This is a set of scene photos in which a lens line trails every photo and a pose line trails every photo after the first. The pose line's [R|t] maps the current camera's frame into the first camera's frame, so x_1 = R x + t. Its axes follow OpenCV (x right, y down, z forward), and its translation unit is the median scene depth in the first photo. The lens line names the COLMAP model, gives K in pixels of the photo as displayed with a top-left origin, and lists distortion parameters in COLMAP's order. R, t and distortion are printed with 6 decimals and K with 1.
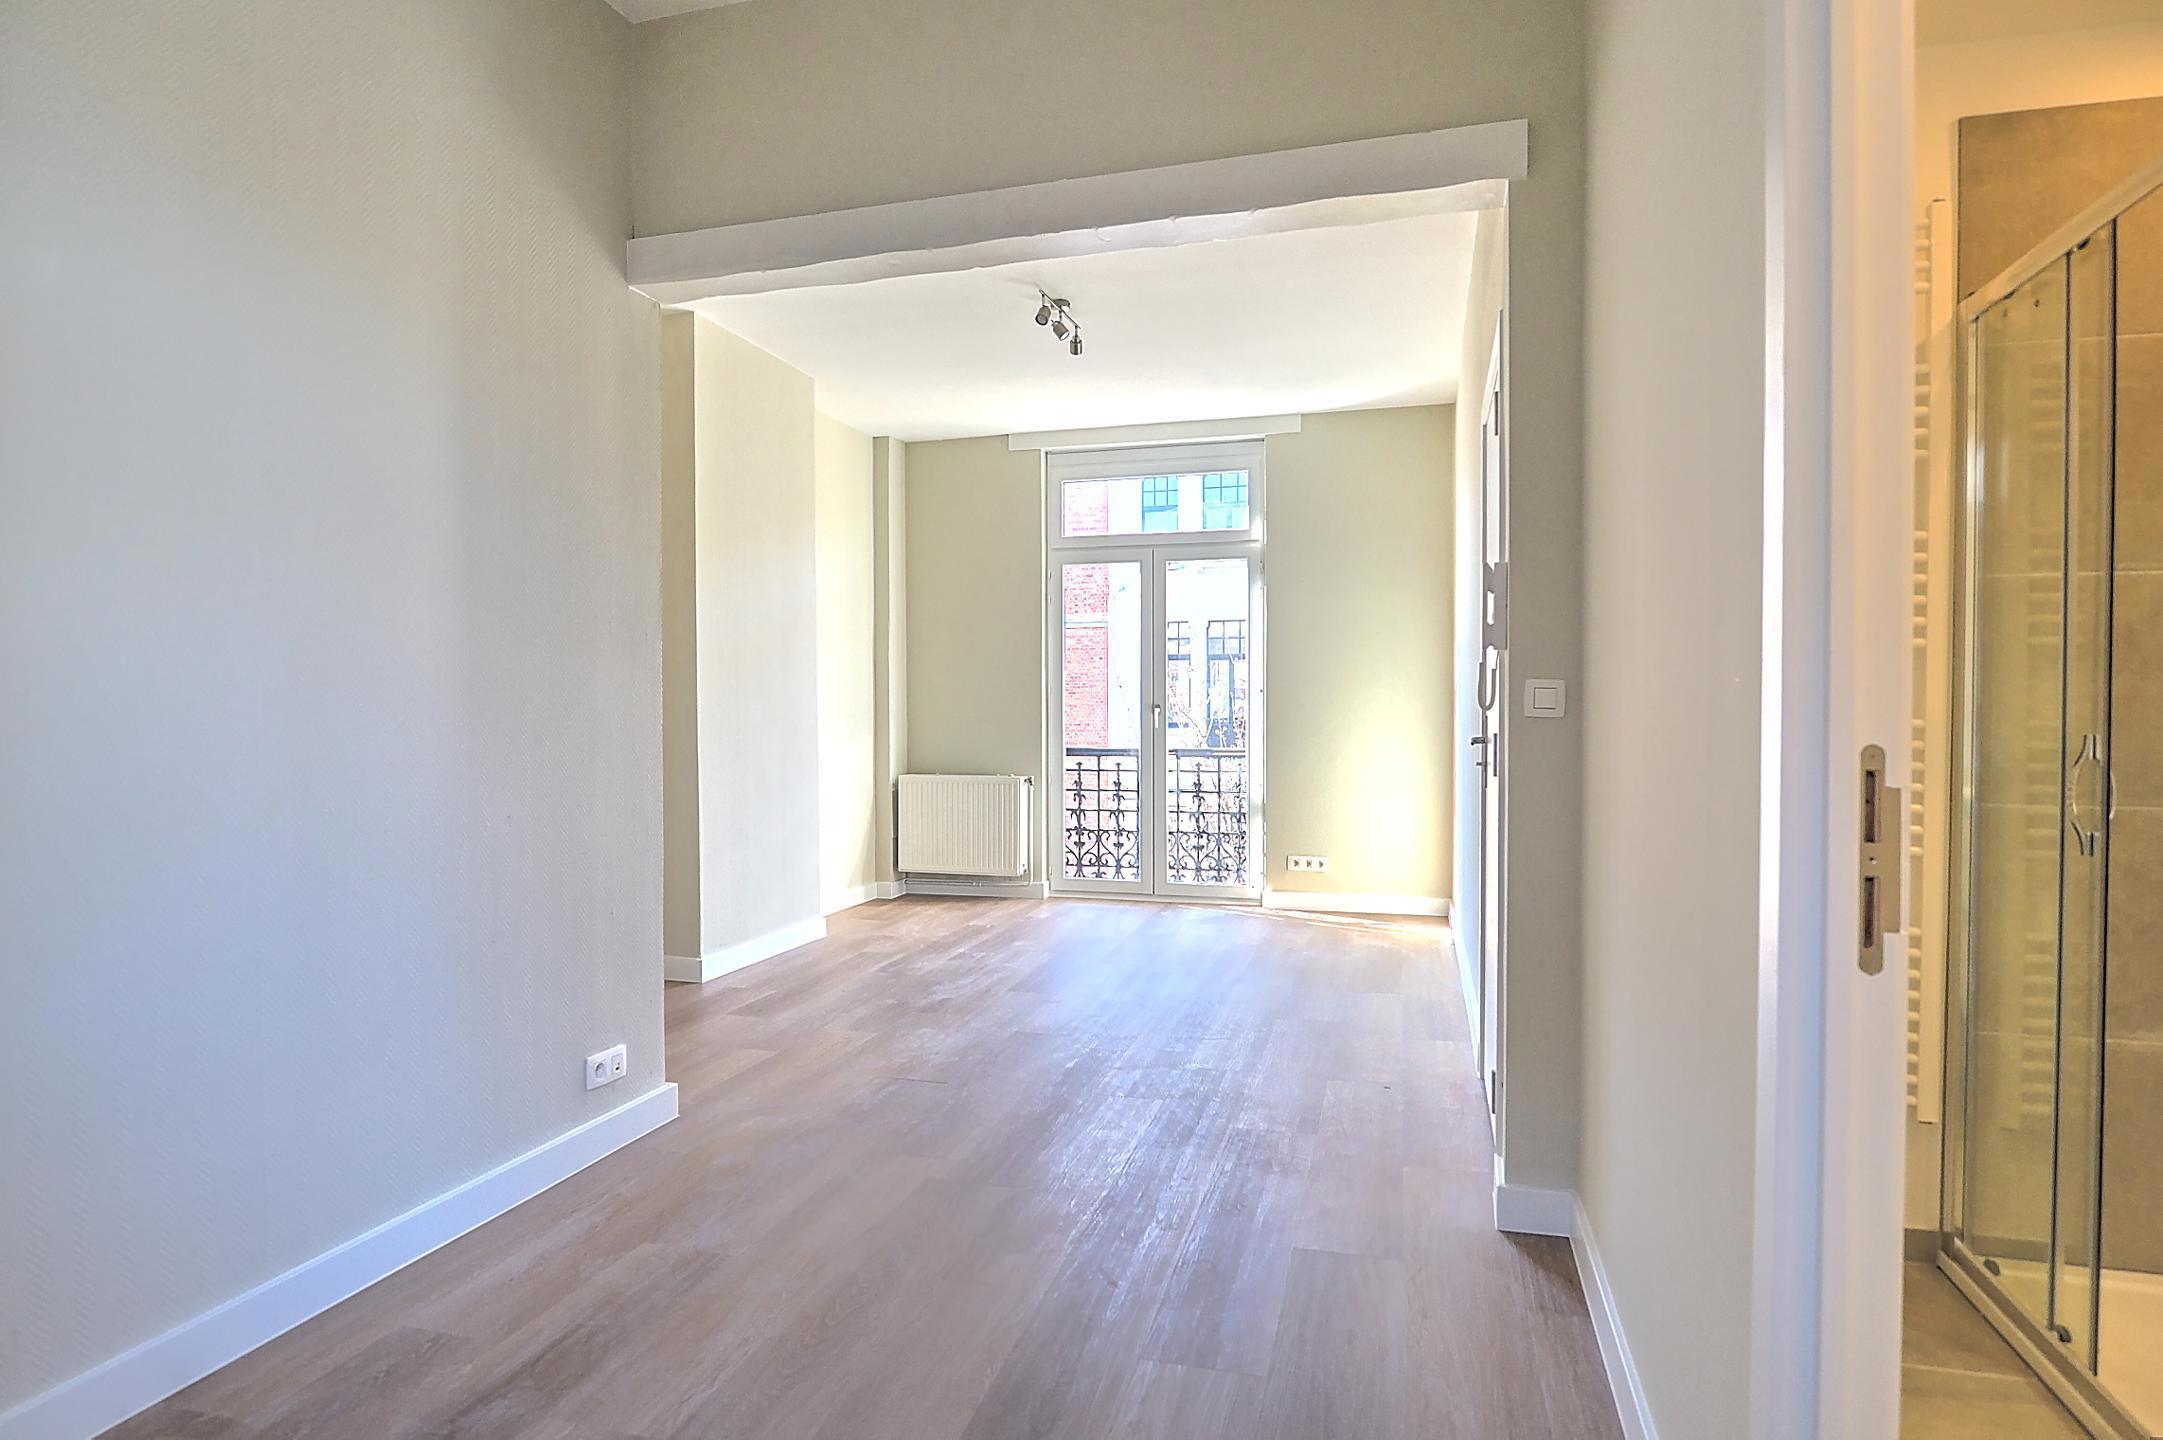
lens RADIAL K [[1172.5, 0, 1046.6], [0, 1172.5, 735.1], [0, 0, 1]] dist [-0.002660, -0.001051]
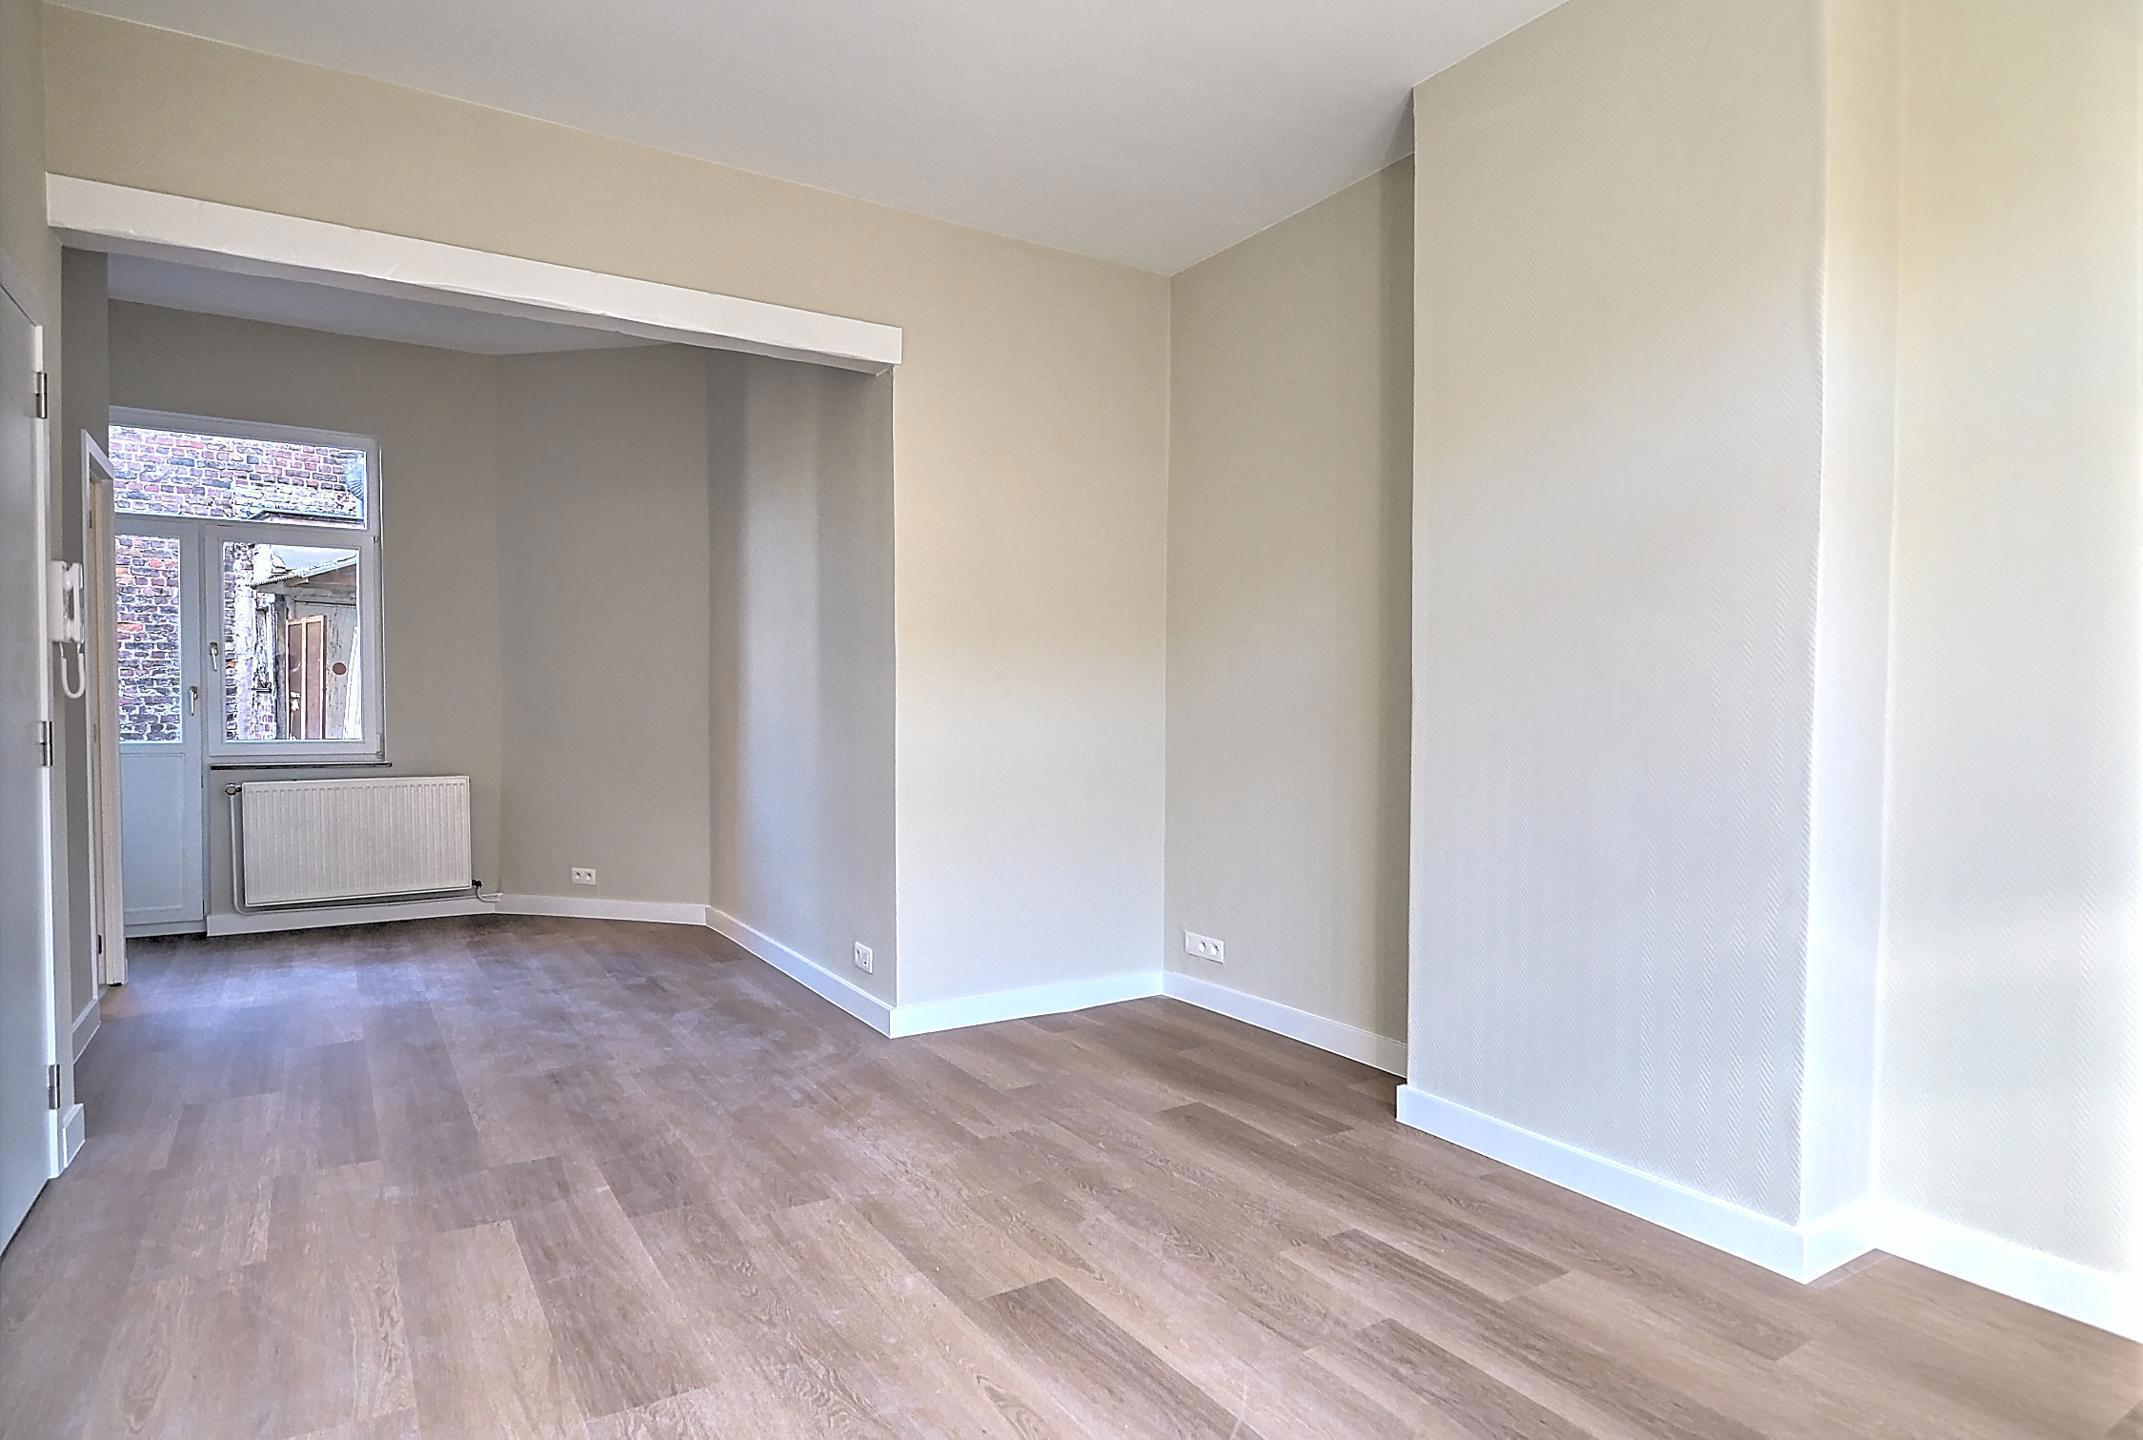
lens RADIAL K [[1162.7, 0, 1024.7], [0, 1162.7, 736.4], [0, 0, 1]] dist [-0.003541, 0.000339]
pose [[-0.663252, 0.022605, -0.748055, 0.225616], [-0.019847, 0.998661, 0.047775, -0.019061], [0.748133, 0.046533, -0.661915, 0.894558]]
